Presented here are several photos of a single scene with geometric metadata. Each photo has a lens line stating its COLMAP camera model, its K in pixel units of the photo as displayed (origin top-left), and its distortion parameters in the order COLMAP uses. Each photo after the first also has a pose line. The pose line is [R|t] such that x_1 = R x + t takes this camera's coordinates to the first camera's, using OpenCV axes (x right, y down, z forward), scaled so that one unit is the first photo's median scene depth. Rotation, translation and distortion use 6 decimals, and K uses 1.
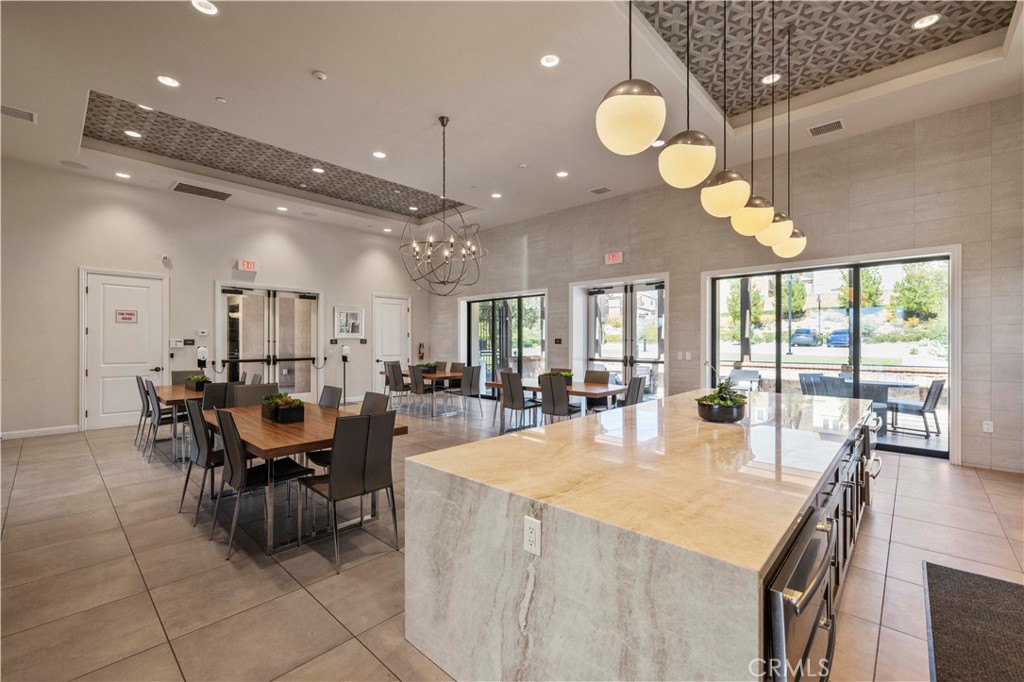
lens RADIAL K [[432.2, 0, 510.4], [0, 432.2, 341.5], [0, 0, 1]] dist [0.001822, 0.000167]
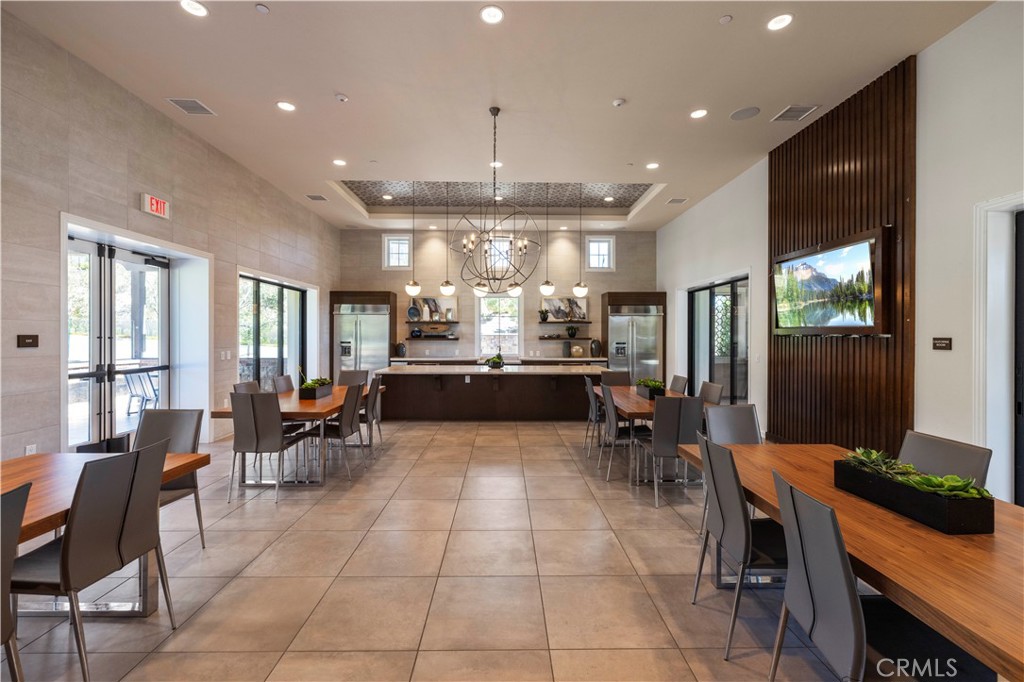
lens RADIAL K [[432.2, 0, 509.0], [0, 432.2, 337.2], [0, 0, 1]] dist [0.001822, 0.000167]
pose [[-0.697640, -0.003493, 0.716440, -0.543930], [-0.000534, 0.999990, 0.004356, -0.007012], [-0.716449, 0.002656, -0.697635, 1.034171]]
